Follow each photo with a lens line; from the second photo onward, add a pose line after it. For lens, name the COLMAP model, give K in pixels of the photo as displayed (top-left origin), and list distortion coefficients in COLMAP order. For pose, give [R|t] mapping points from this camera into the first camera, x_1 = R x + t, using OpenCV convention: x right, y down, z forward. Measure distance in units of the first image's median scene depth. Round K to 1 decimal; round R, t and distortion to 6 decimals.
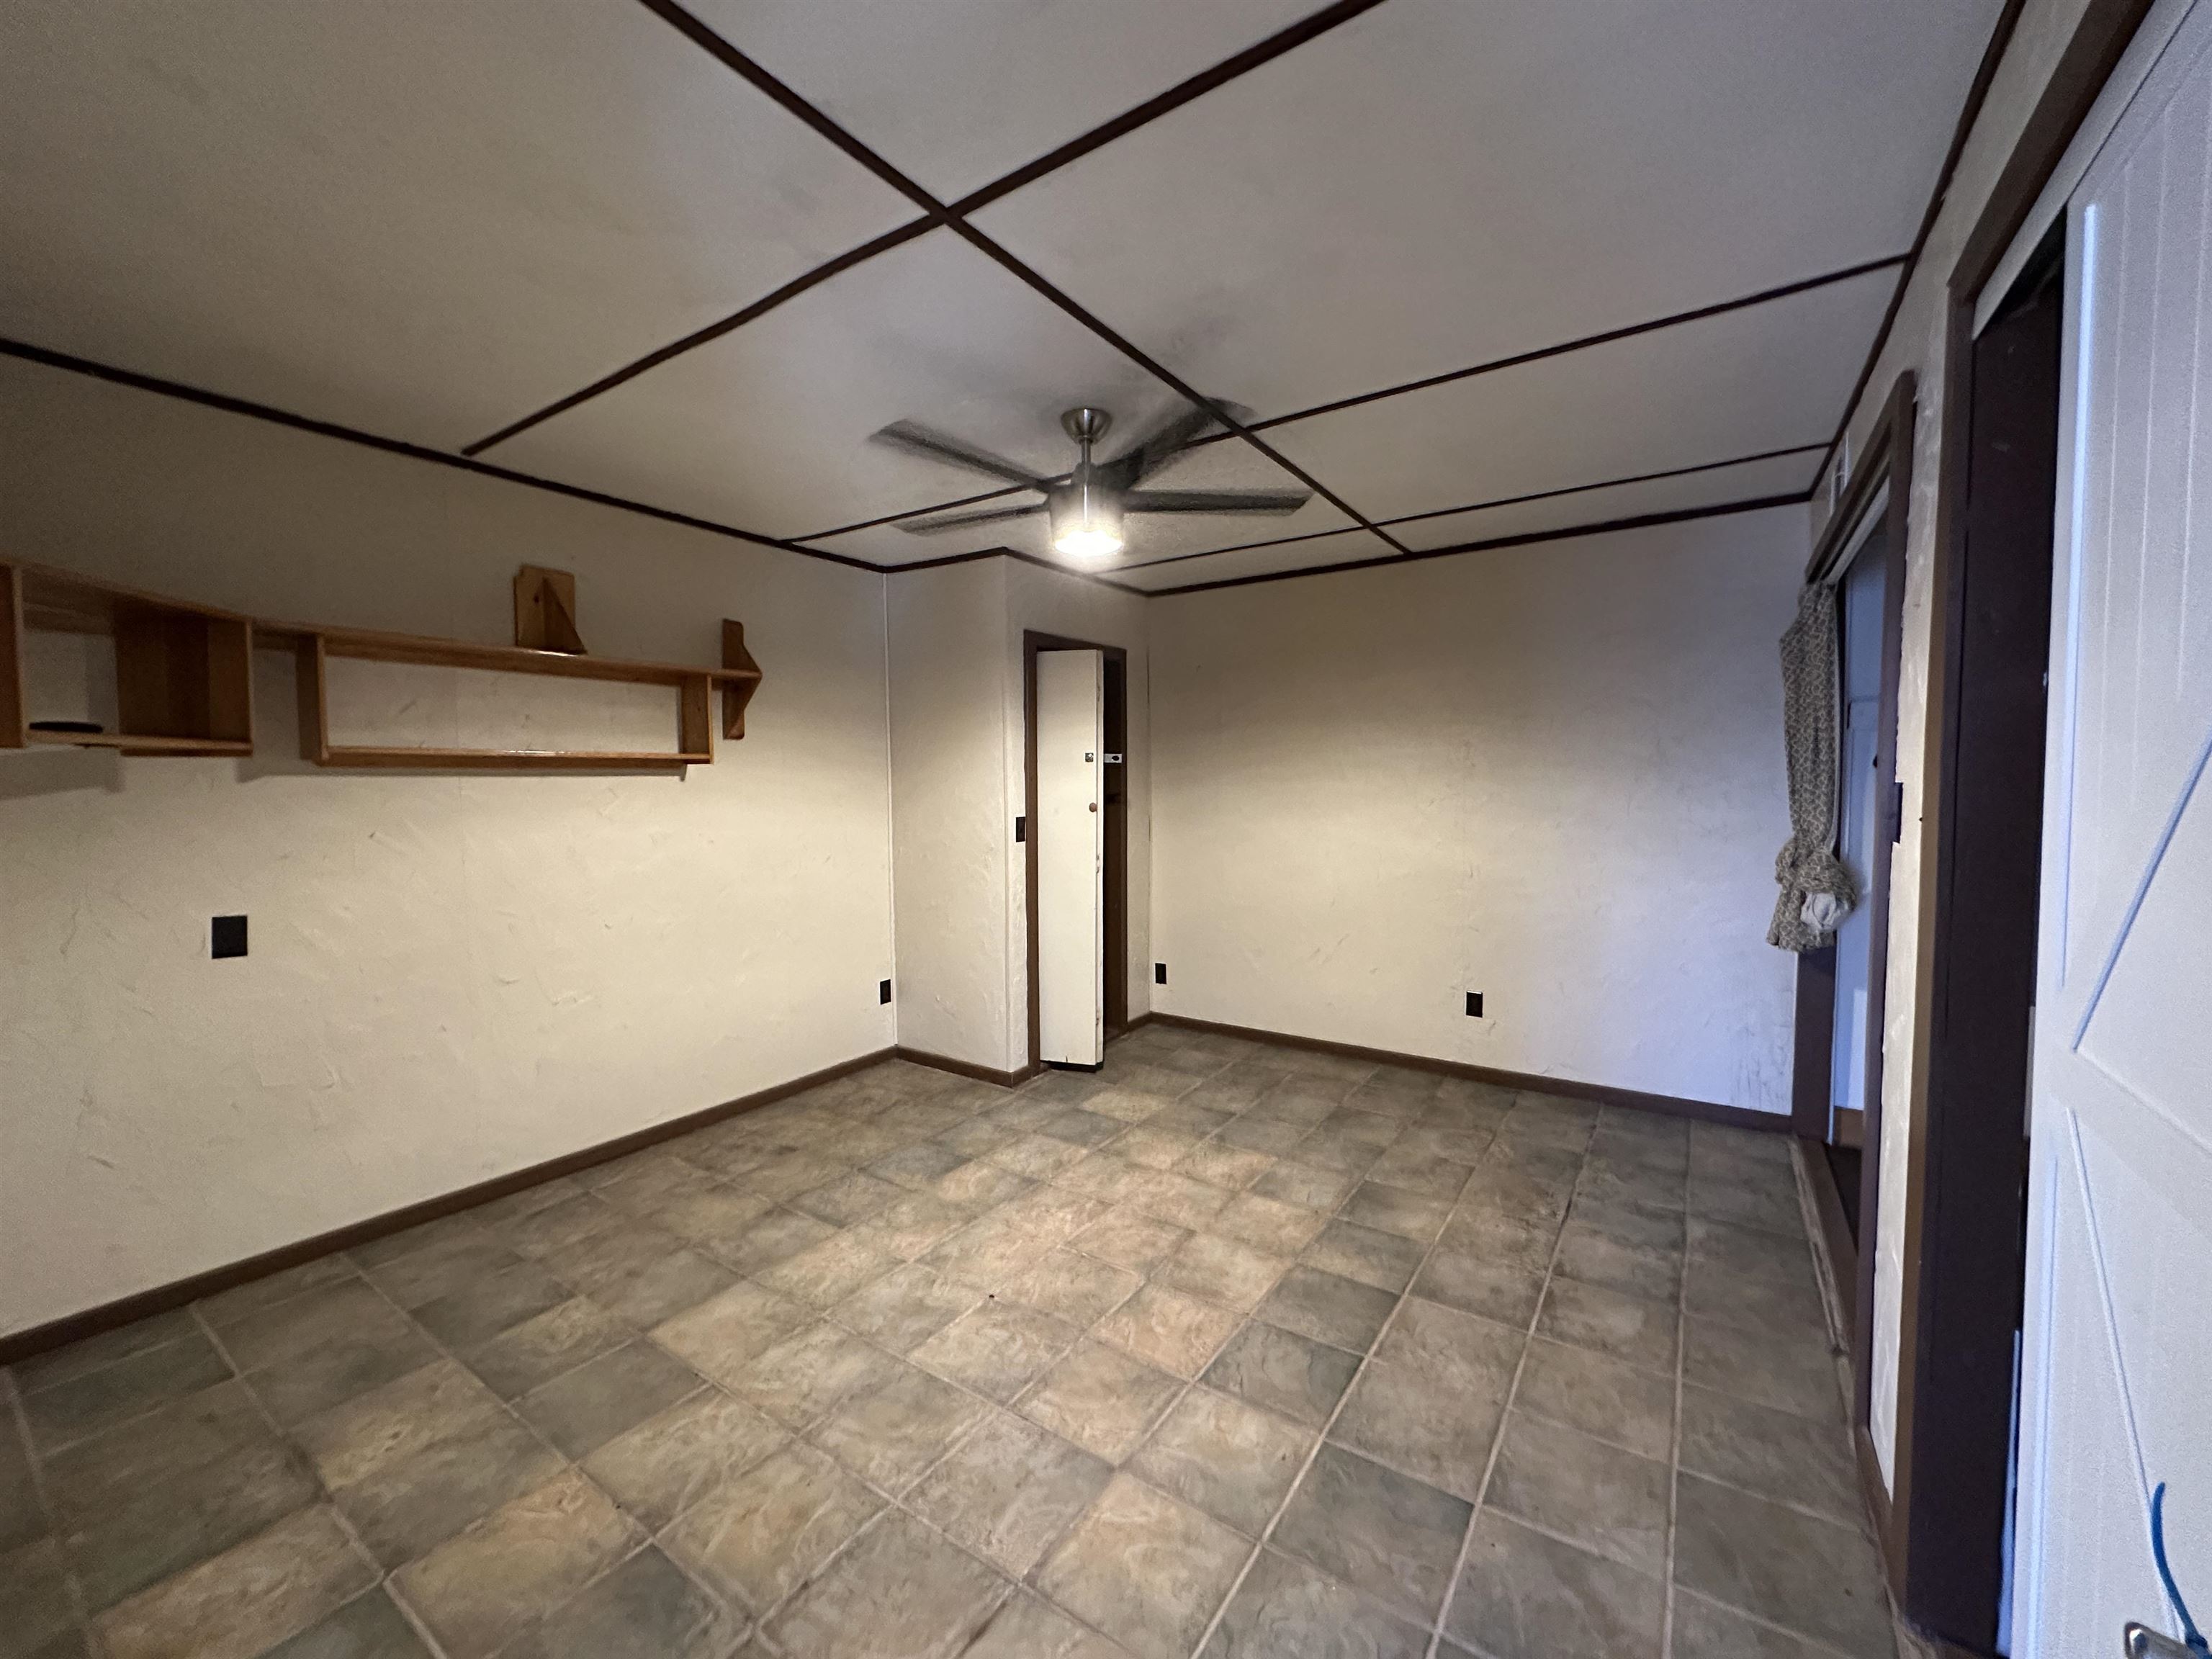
lens RADIAL K [[880.5, 0, 1104.1], [0, 880.5, 825.5], [0, 0, 1]] dist [-0.002705, 0.000089]
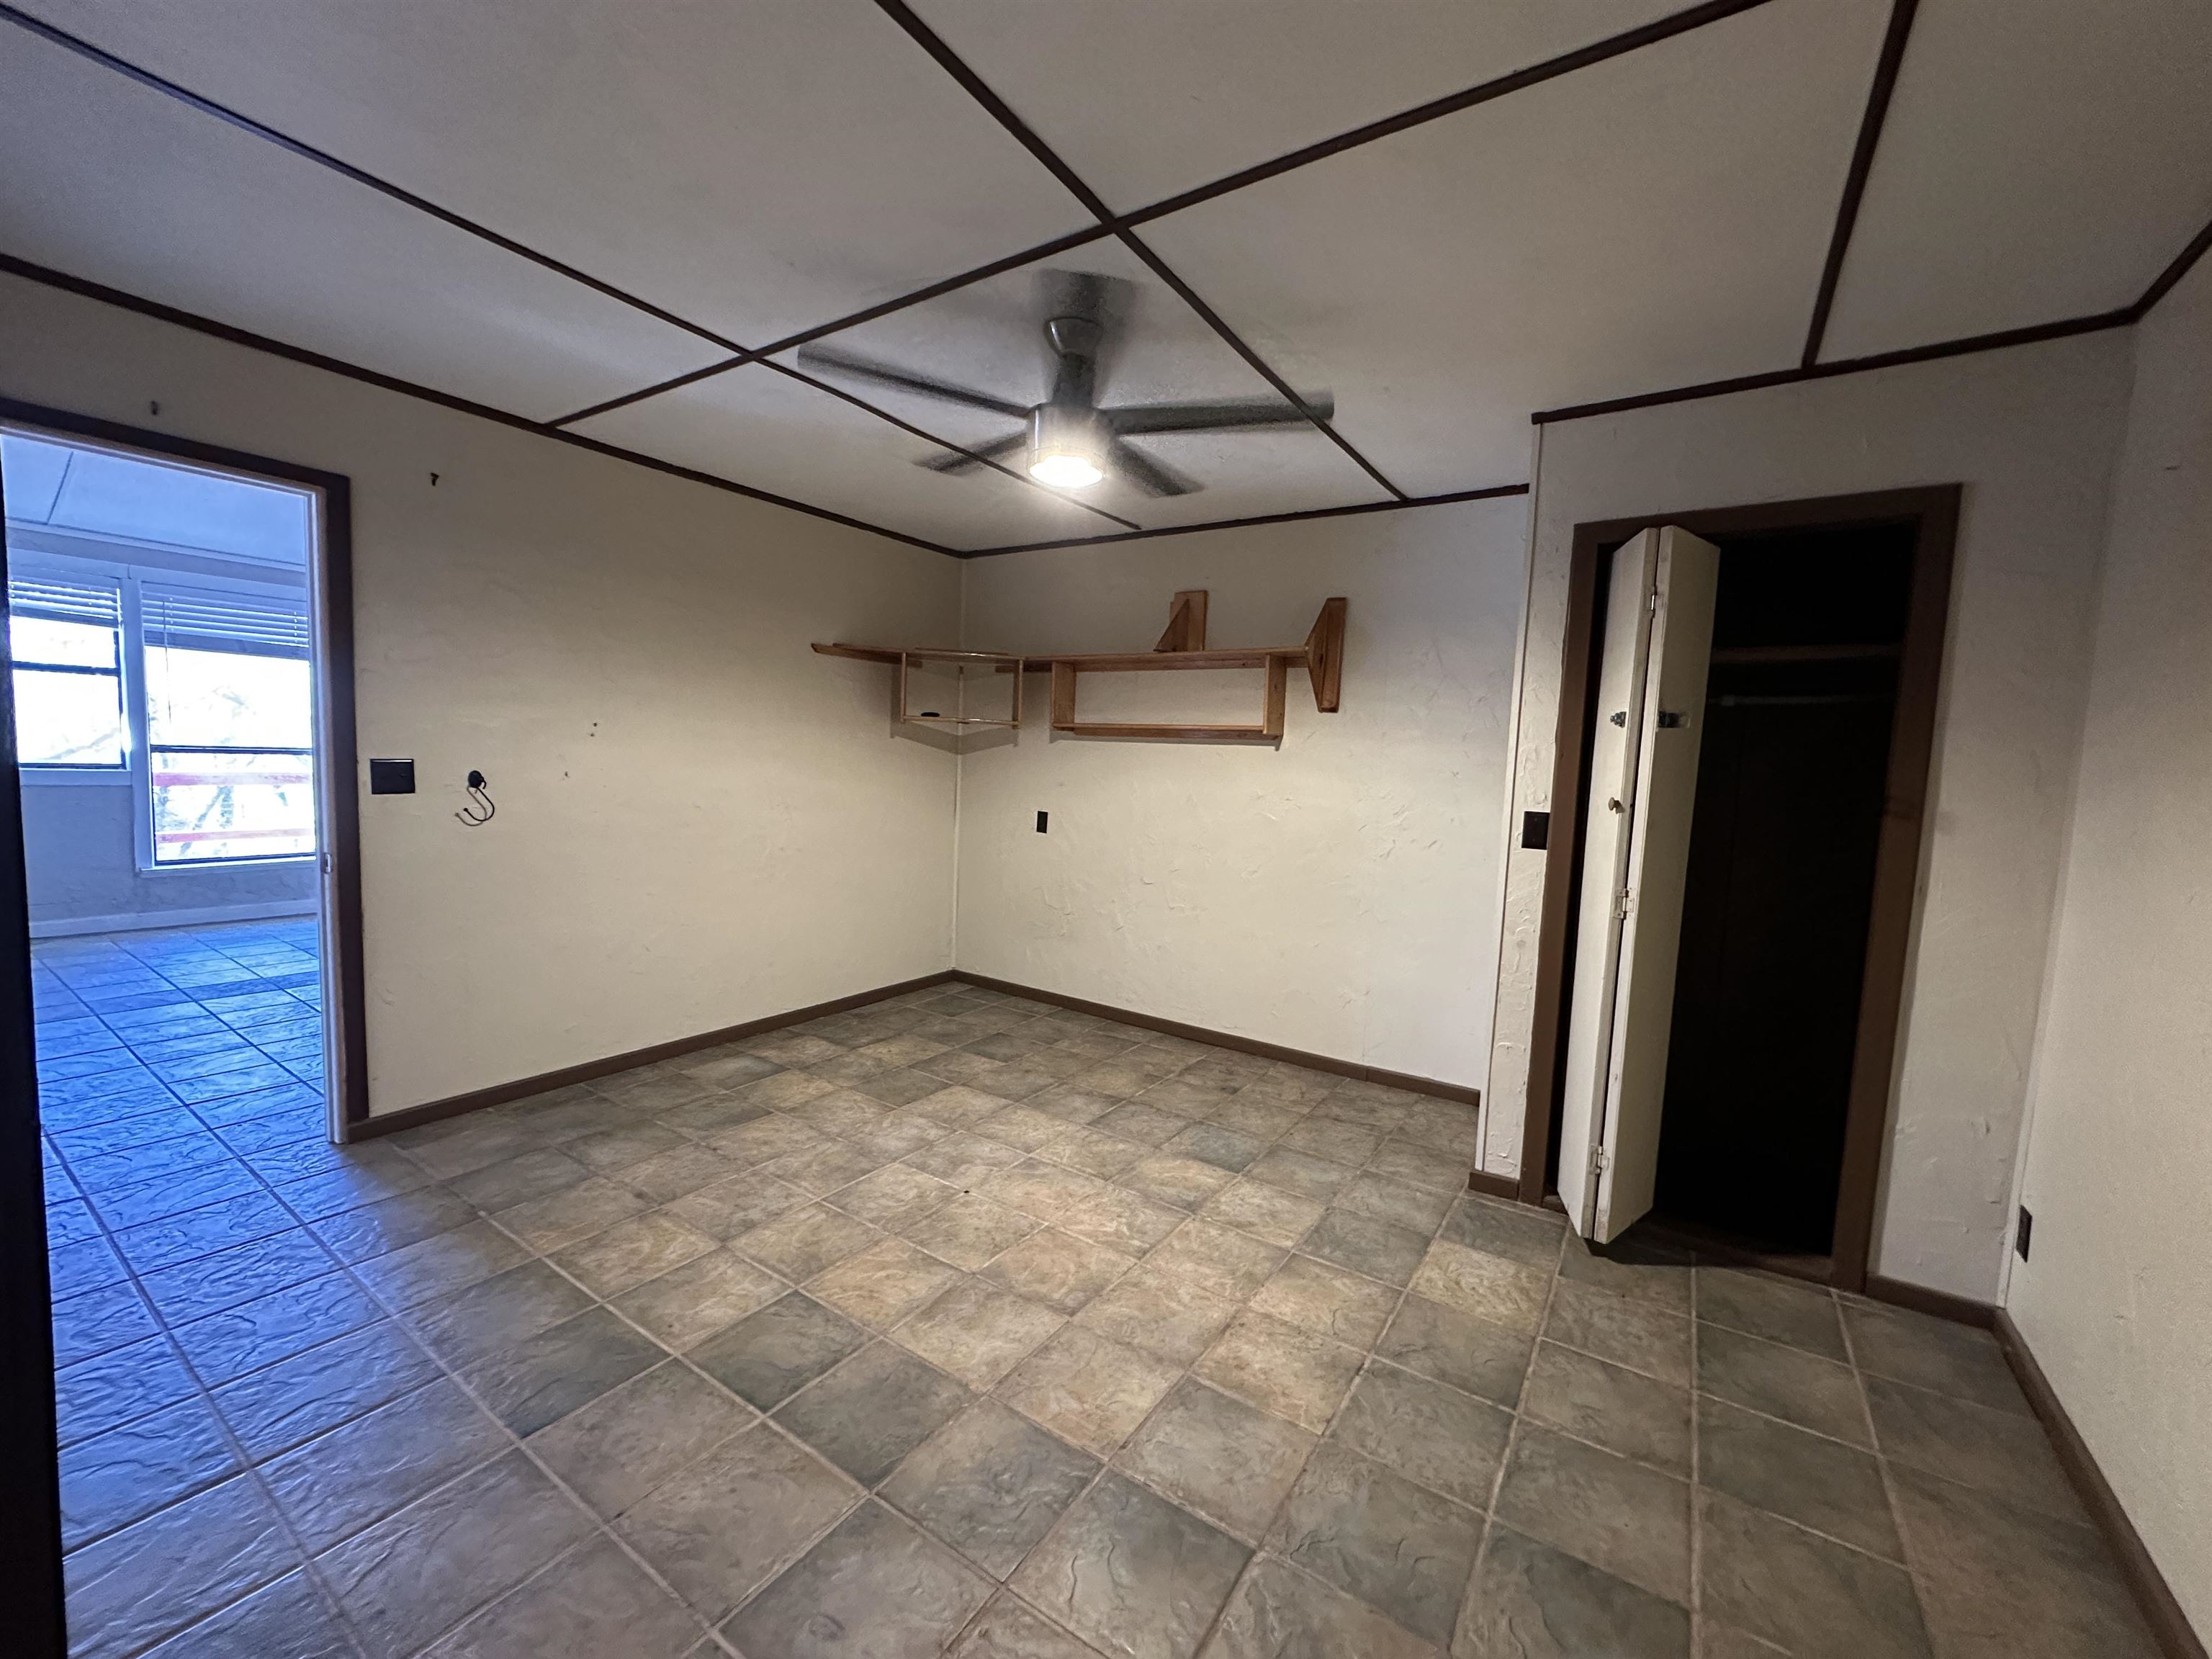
lens RADIAL K [[880.5, 0, 1104.1], [0, 880.5, 825.5], [0, 0, 1]] dist [-0.002705, 0.000089]
pose [[0.011569, 0.084923, -0.996320, 0.865430], [-0.092699, 0.992187, 0.083494, -0.037477], [0.995627, 0.091392, 0.019350, 1.001946]]
